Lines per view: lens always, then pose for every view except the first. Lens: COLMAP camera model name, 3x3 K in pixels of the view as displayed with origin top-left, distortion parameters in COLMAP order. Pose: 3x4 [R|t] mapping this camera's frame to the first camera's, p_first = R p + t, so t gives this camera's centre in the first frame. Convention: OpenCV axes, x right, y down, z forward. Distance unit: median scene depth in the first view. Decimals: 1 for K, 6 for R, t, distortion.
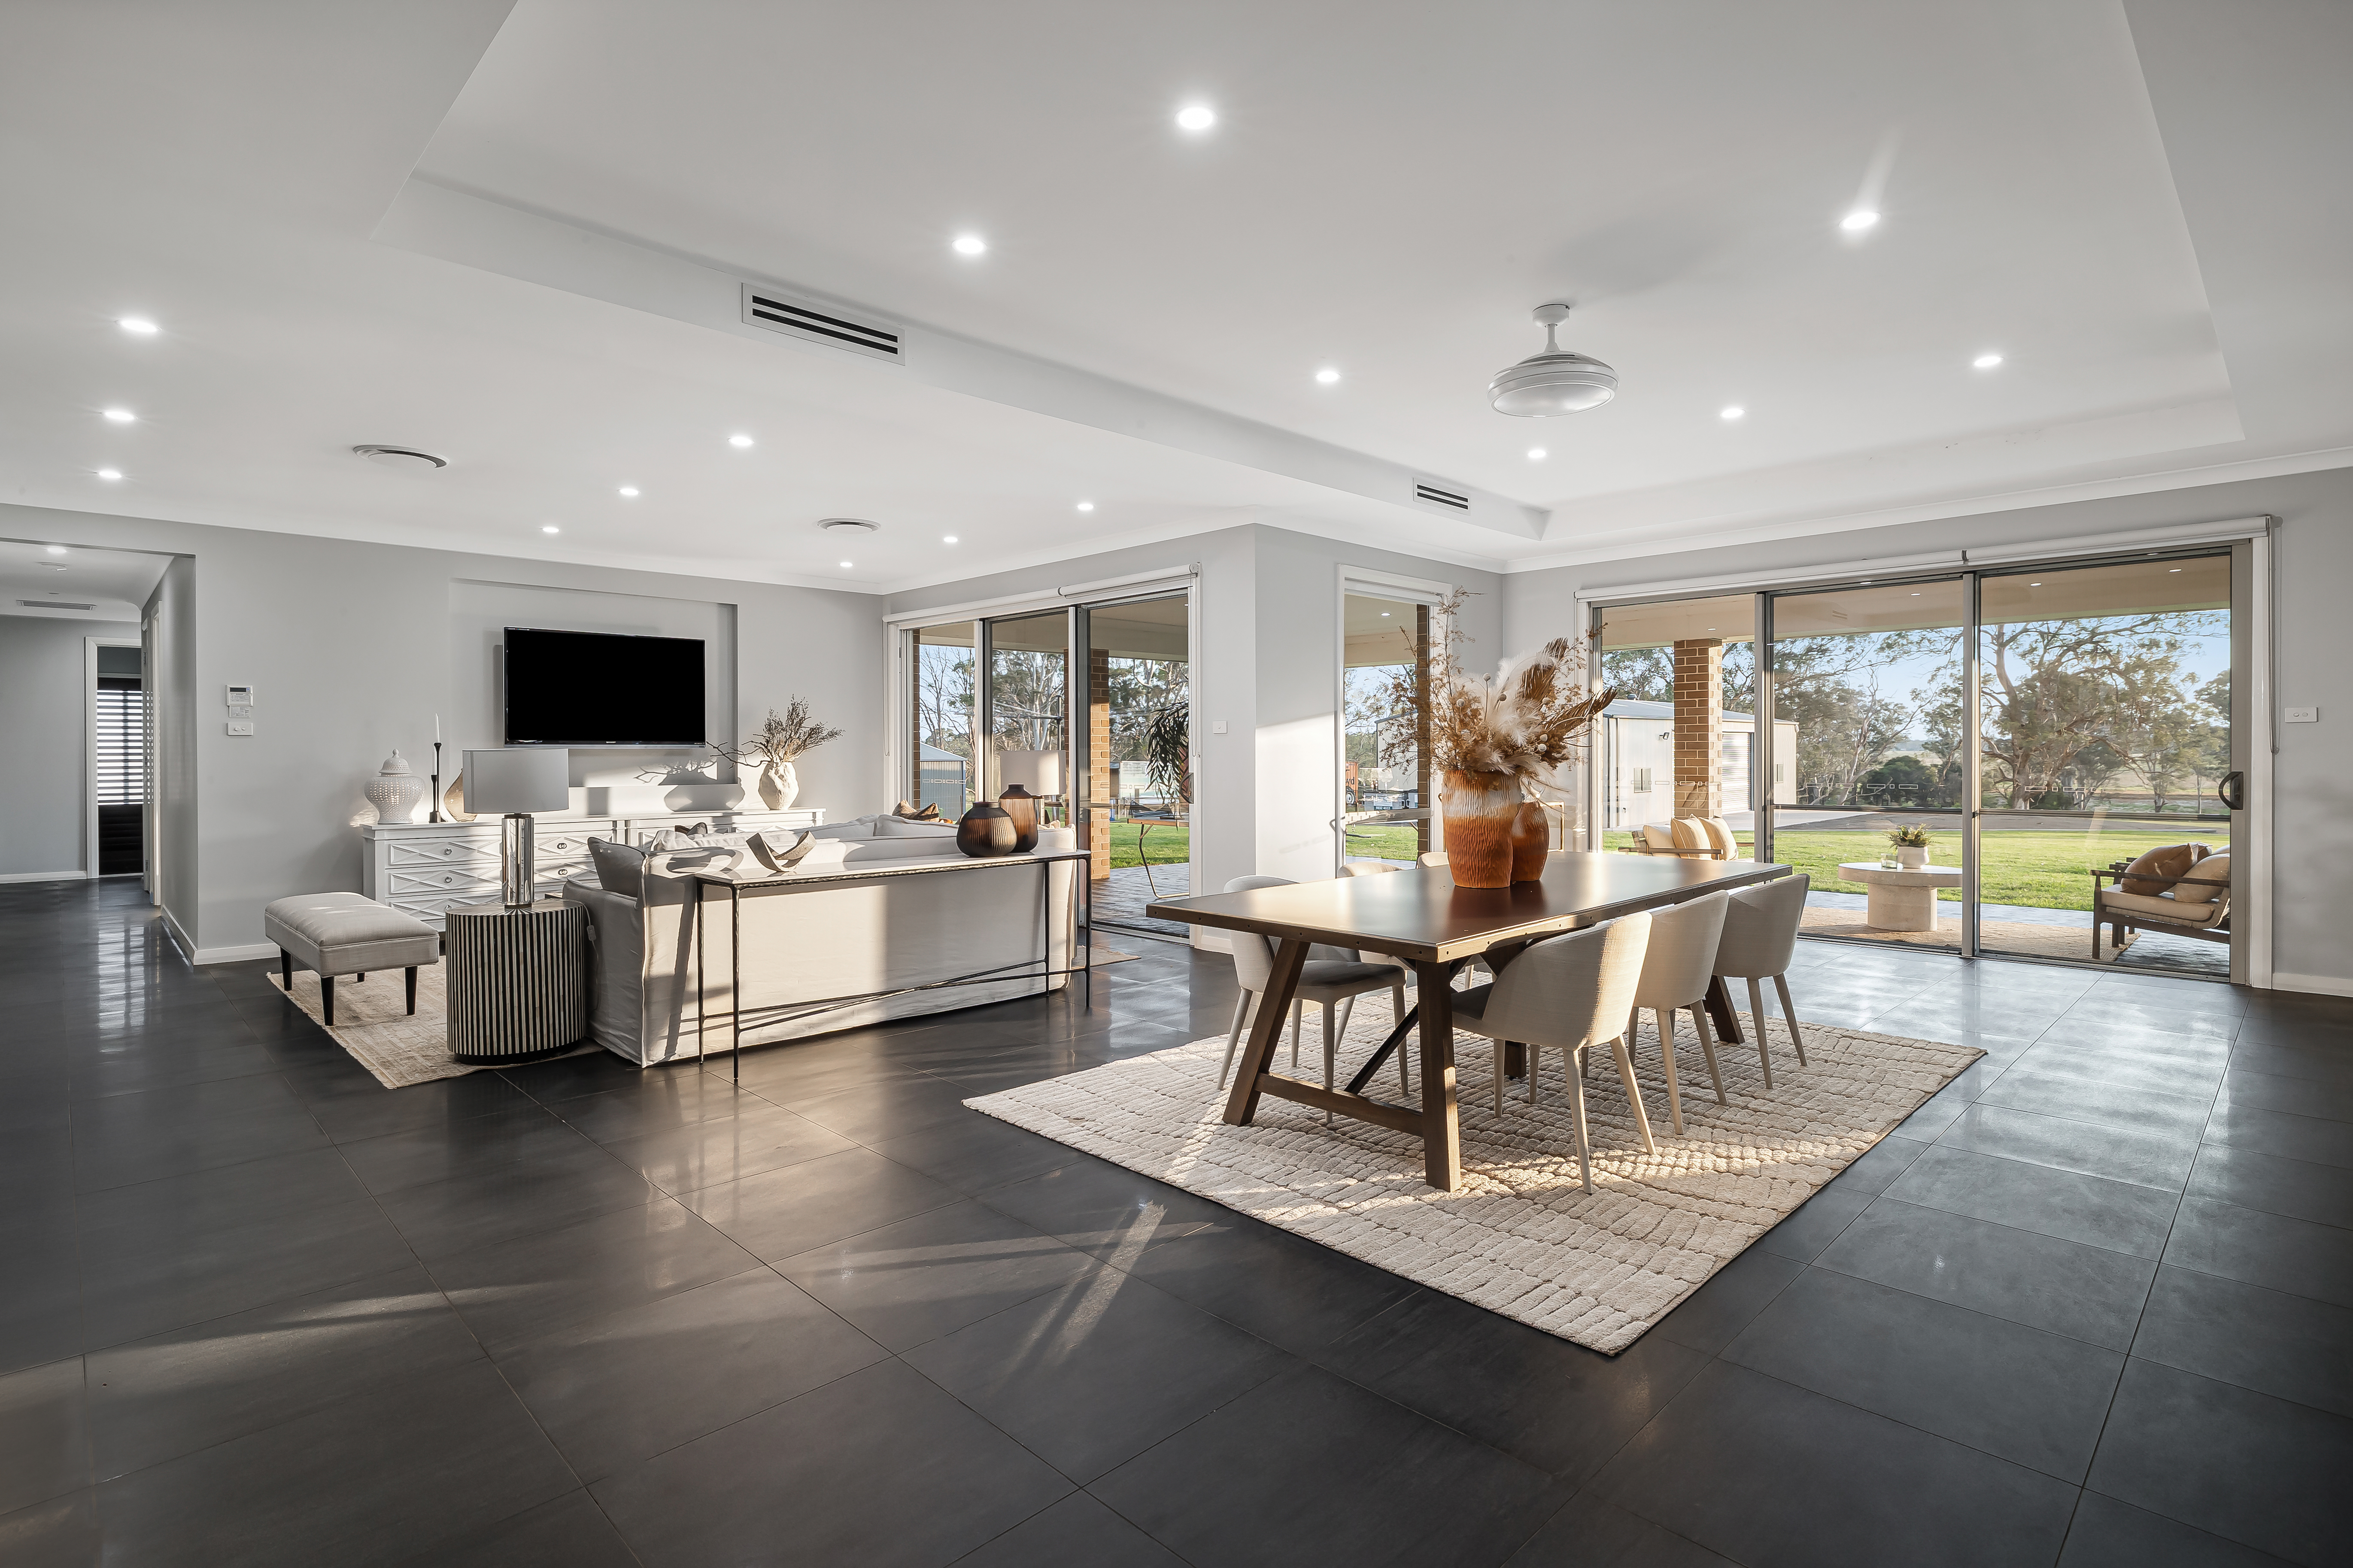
lens RADIAL K [[1113.2, 0, 1038.0], [0, 1113.2, 794.1], [0, 0, 1]] dist [0.001129, 0.000690]
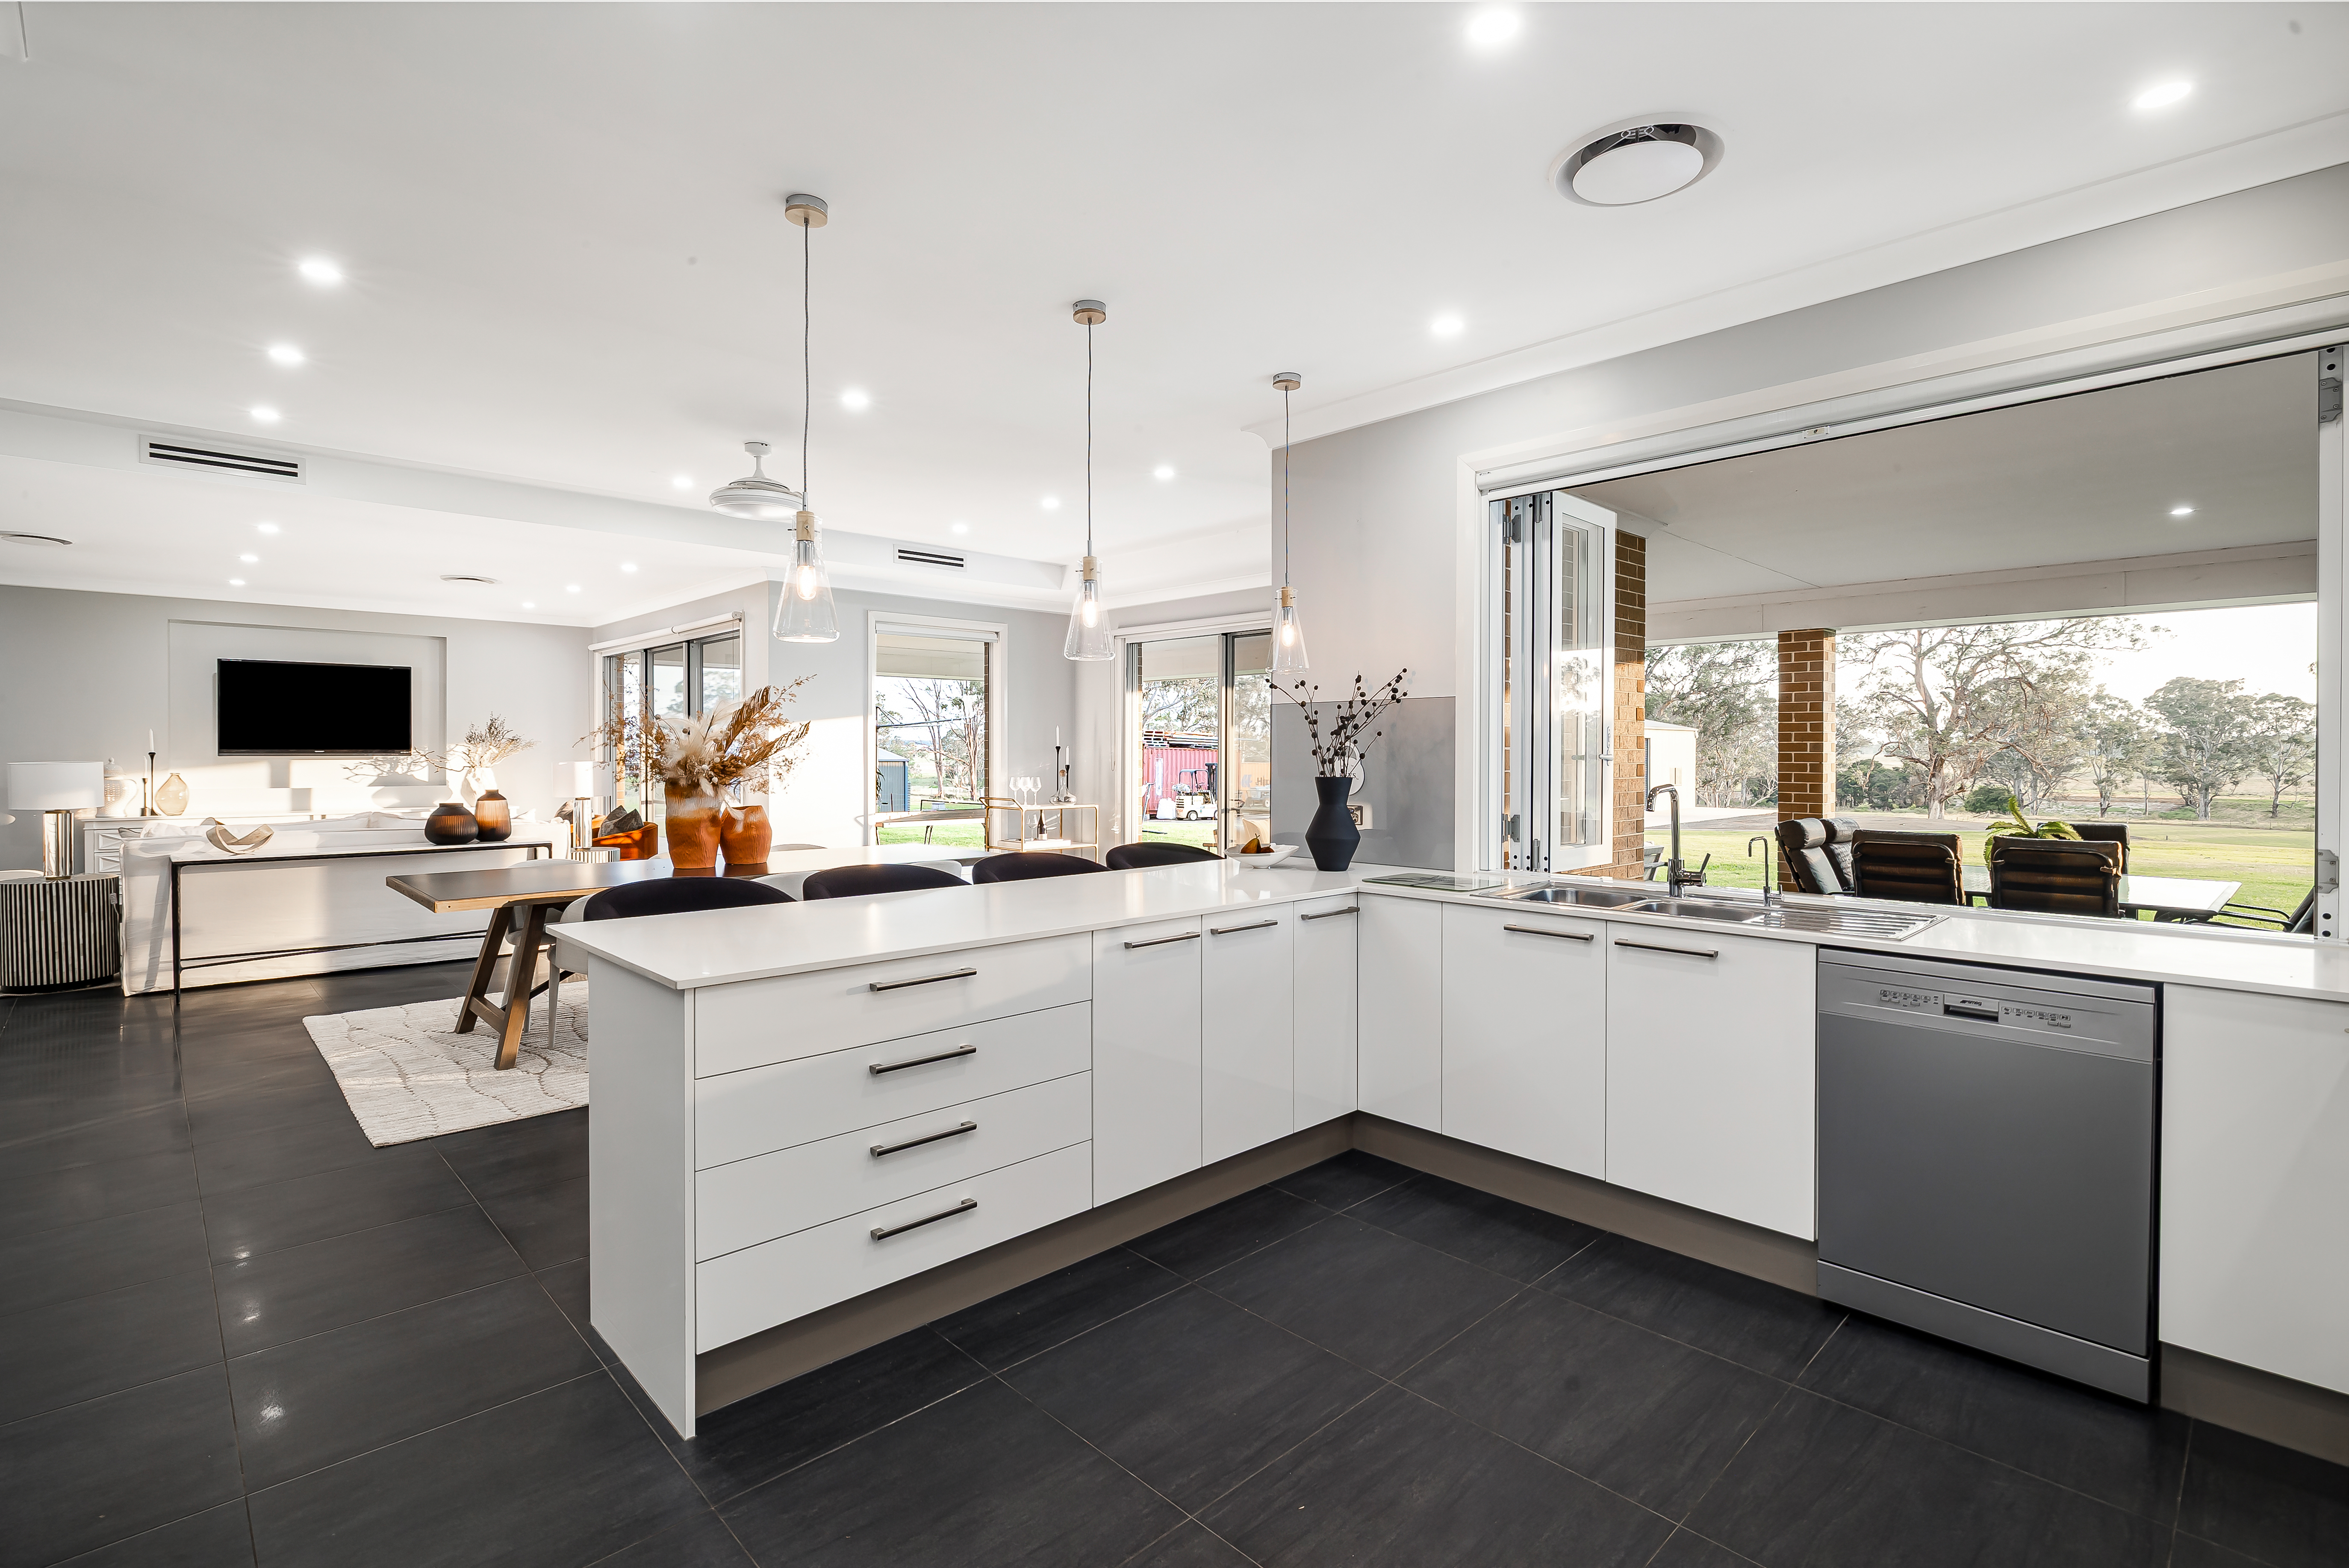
lens RADIAL K [[1111.2, 0, 1212.1], [0, 1111.2, 777.9], [0, 0, 1]] dist [0.001129, 0.000690]
pose [[0.999790, 0.004386, -0.020031, 0.594125], [-0.004610, 0.999927, -0.011152, -0.007256], [0.019981, 0.011242, 0.999737, -0.200672]]
